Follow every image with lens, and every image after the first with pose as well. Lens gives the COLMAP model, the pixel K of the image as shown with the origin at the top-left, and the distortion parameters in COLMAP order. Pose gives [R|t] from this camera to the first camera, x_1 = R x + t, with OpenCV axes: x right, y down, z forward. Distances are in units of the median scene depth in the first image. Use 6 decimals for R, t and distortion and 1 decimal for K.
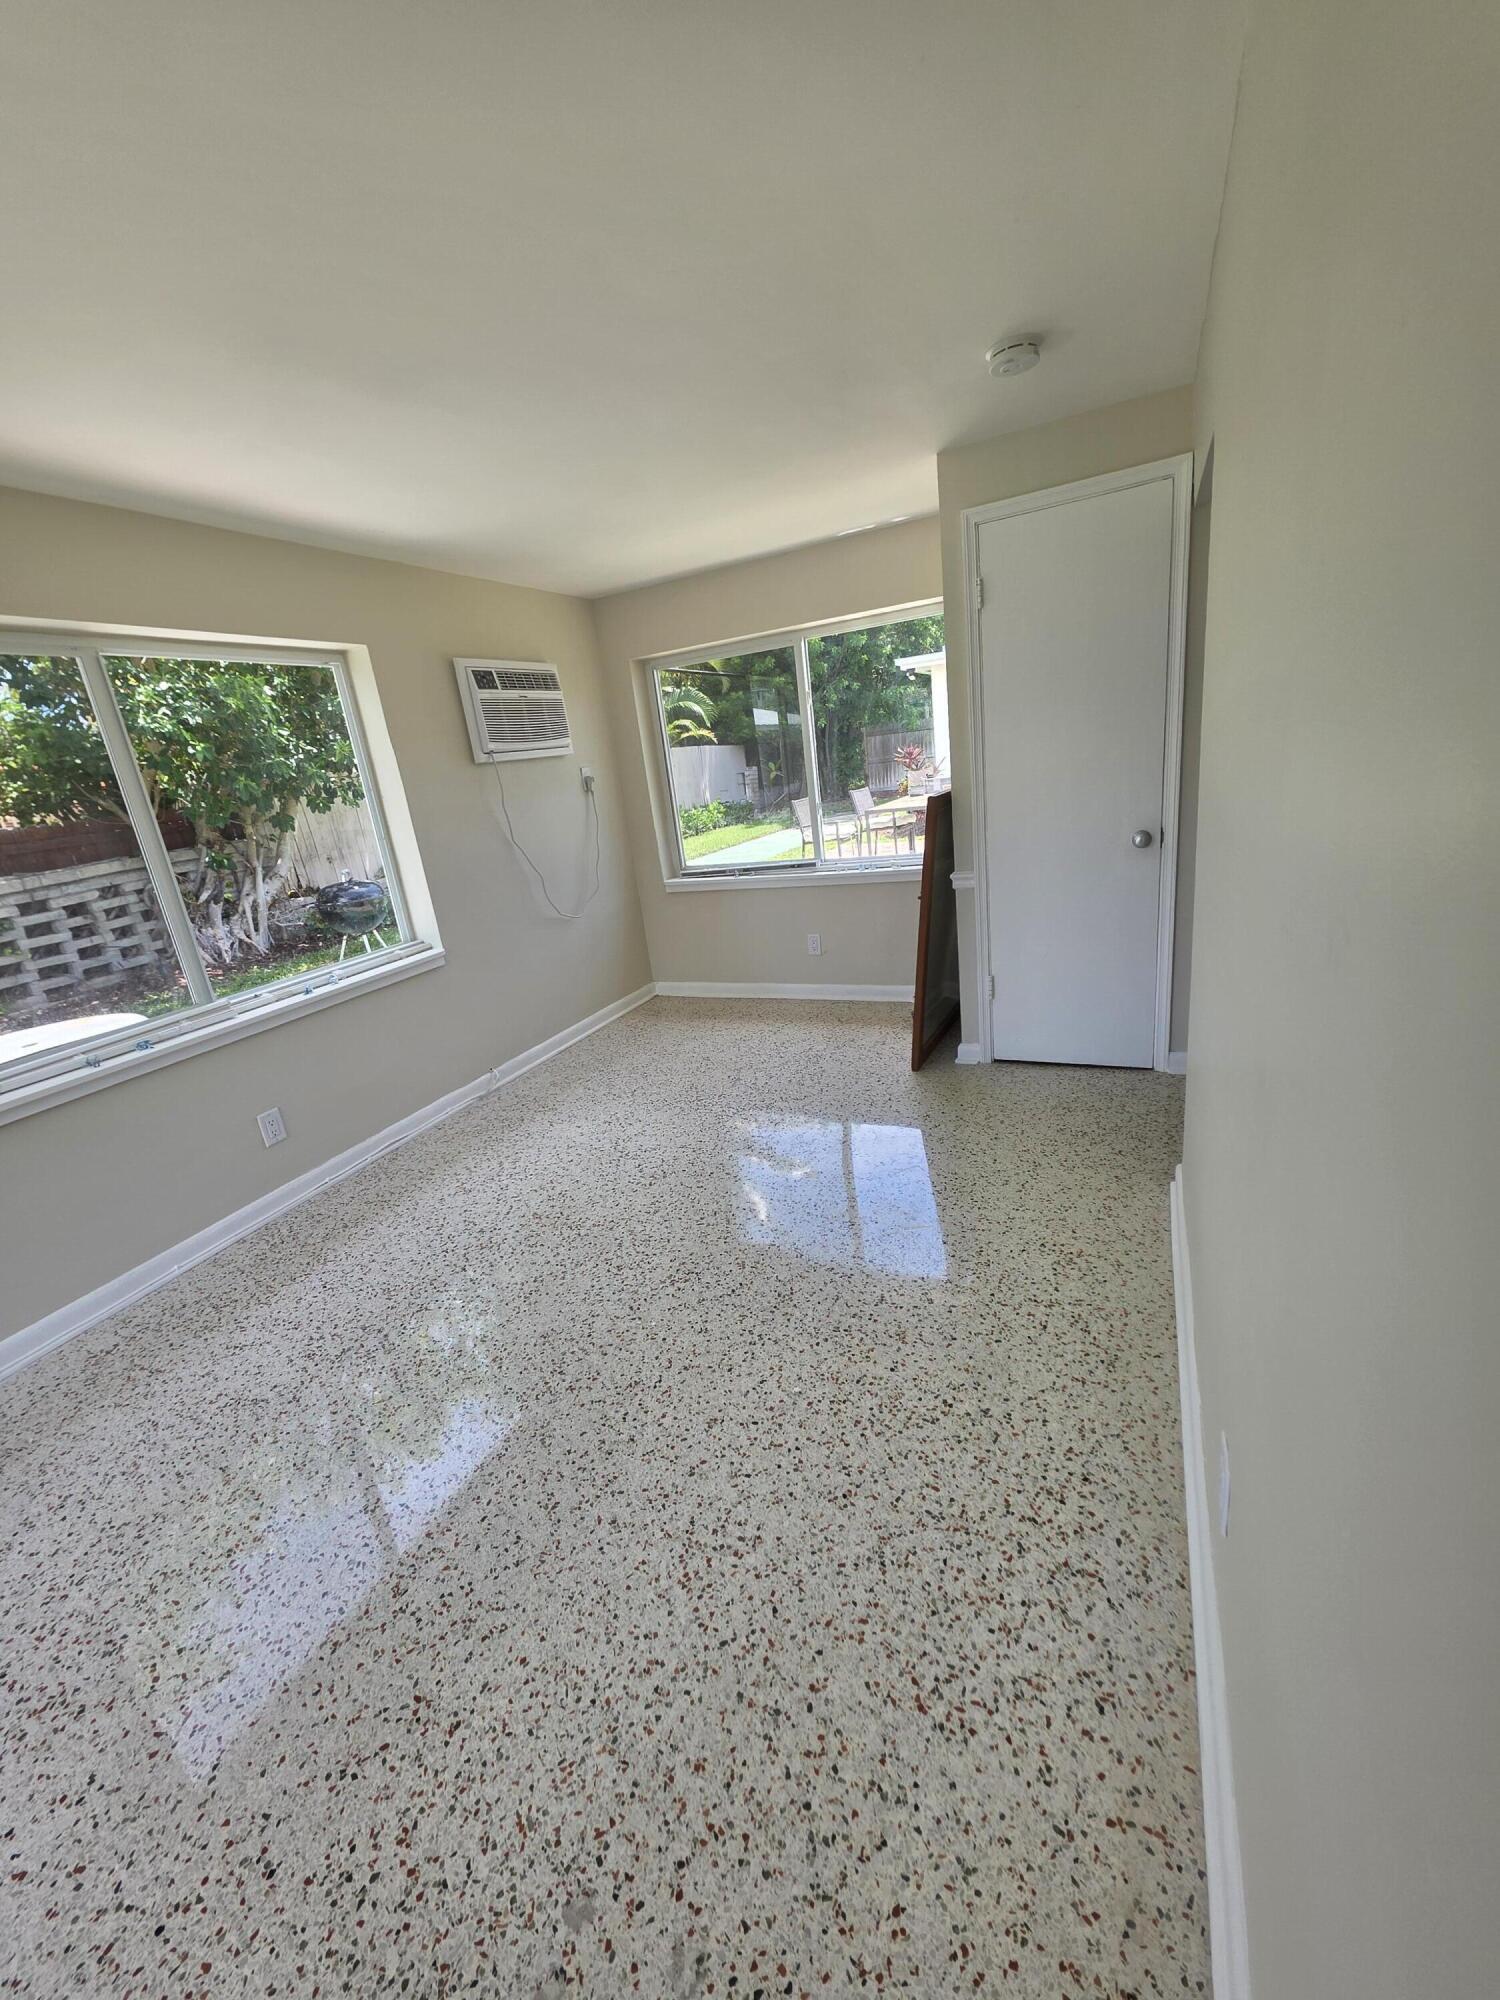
lens RADIAL K [[802.6, 0, 760.3], [0, 802.6, 1001.3], [0, 0, 1]] dist [-0.001661, 0.002552]
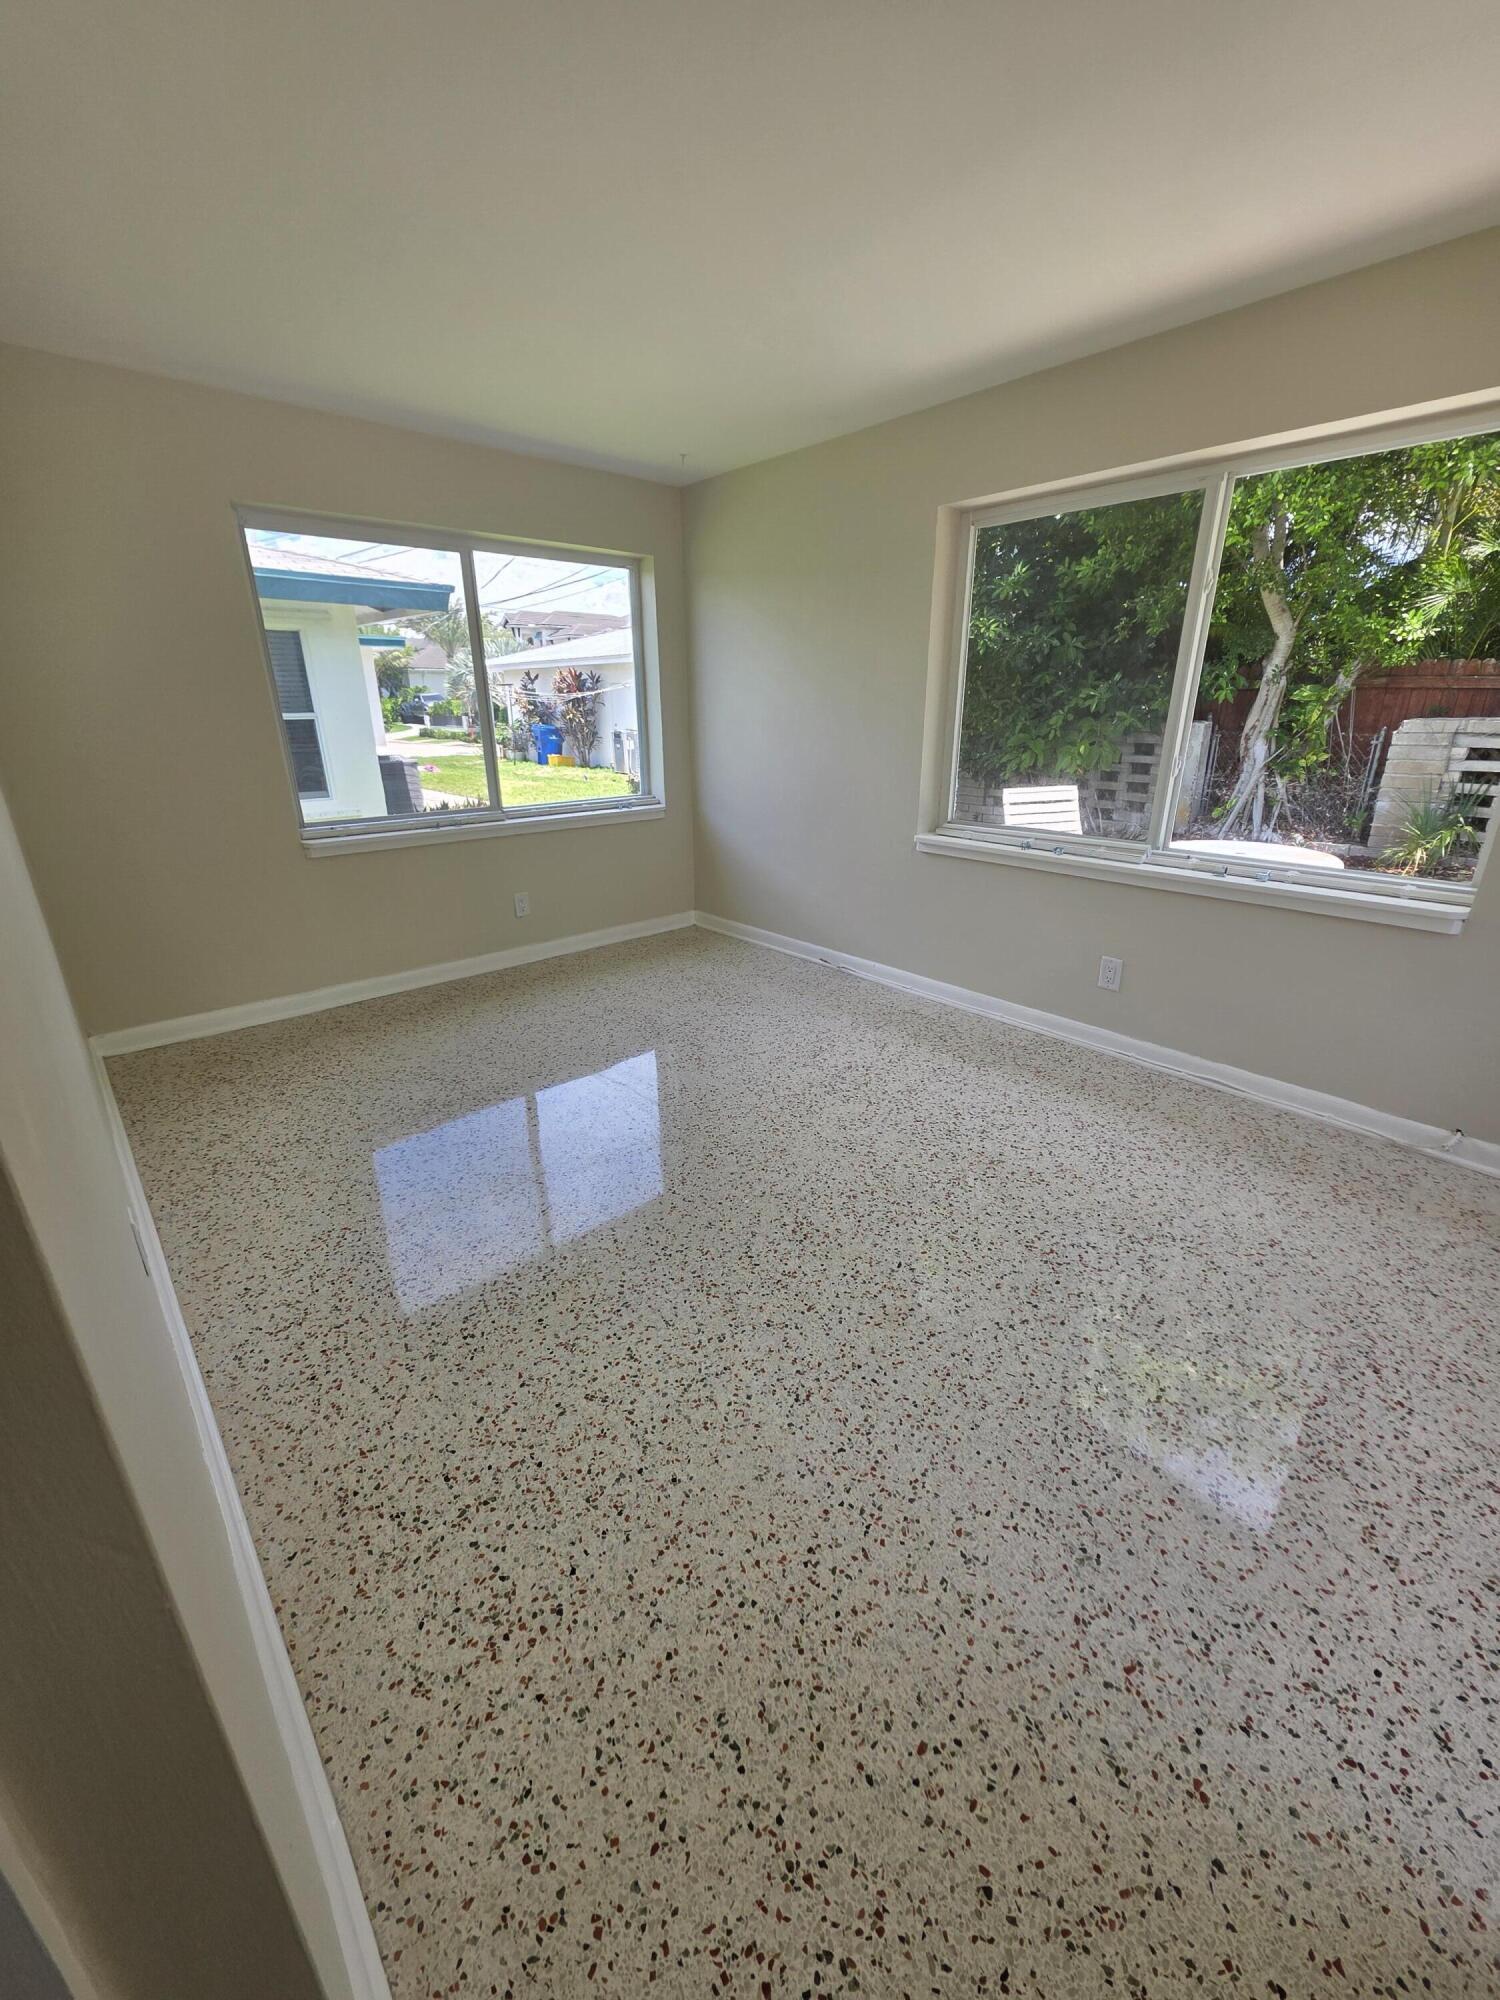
lens RADIAL K [[802.6, 0, 760.3], [0, 802.6, 1001.3], [0, 0, 1]] dist [-0.001661, 0.002552]
pose [[-0.399300, 0.430583, -0.809418, 0.275182], [-0.216933, 0.813411, 0.539724, -0.176380], [0.890786, 0.391102, -0.231388, 0.532642]]
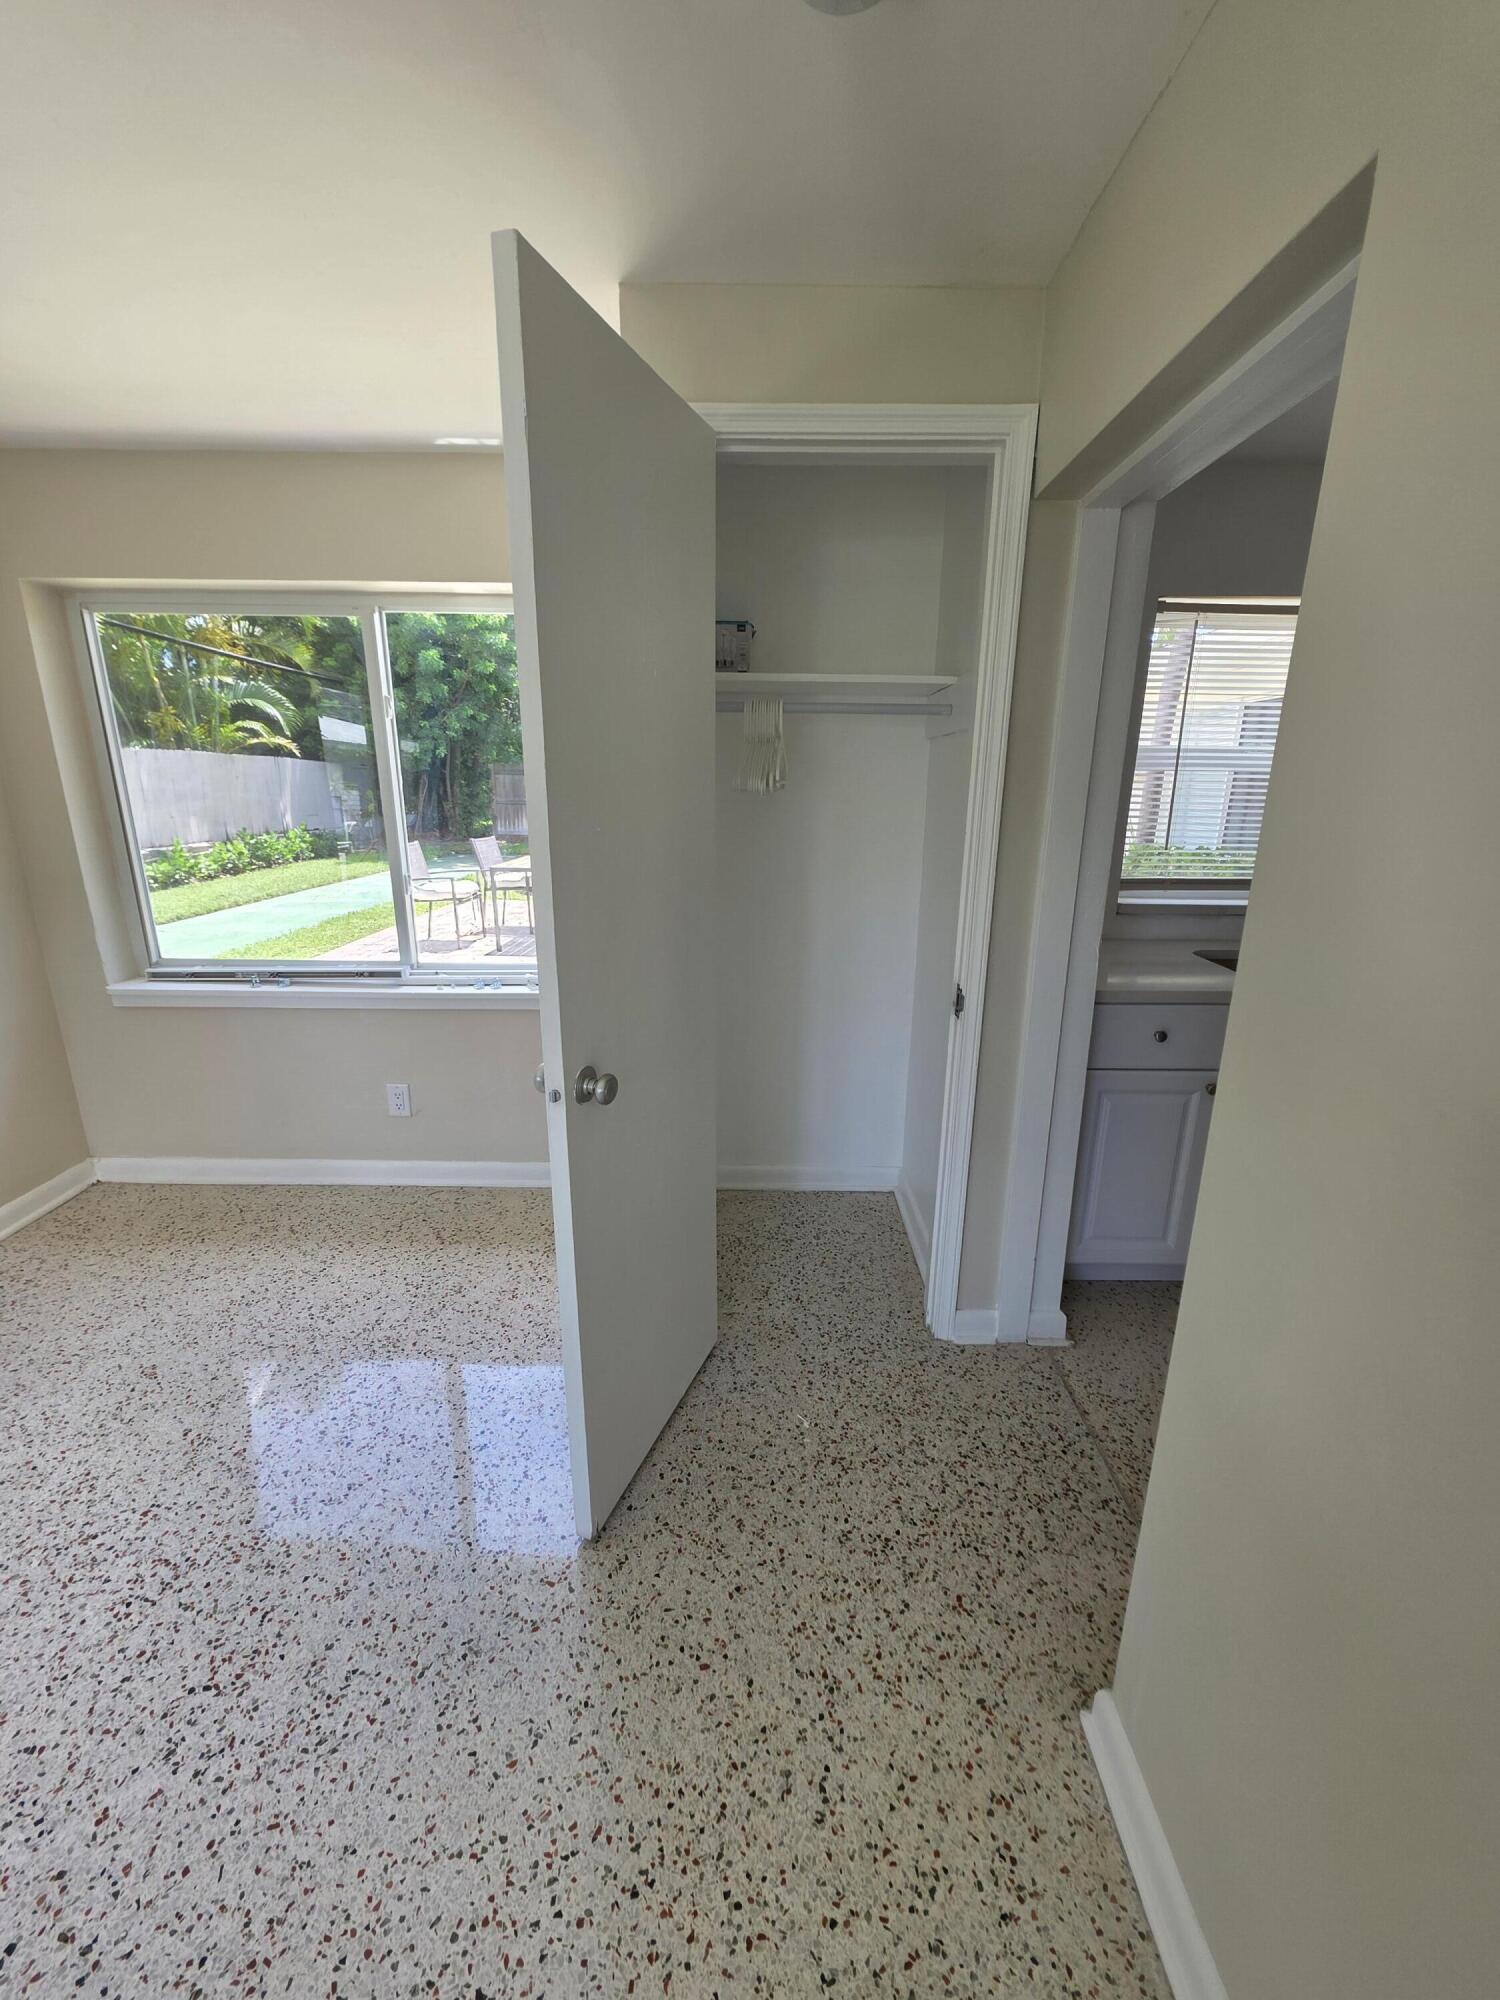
lens RADIAL K [[802.6, 0, 760.3], [0, 802.6, 1001.3], [0, 0, 1]] dist [-0.001661, 0.002552]
pose [[0.899353, 0.012964, 0.437031, 0.047247], [0.010352, 0.998649, -0.050927, -0.113360], [-0.437100, 0.050326, 0.898004, 0.319126]]
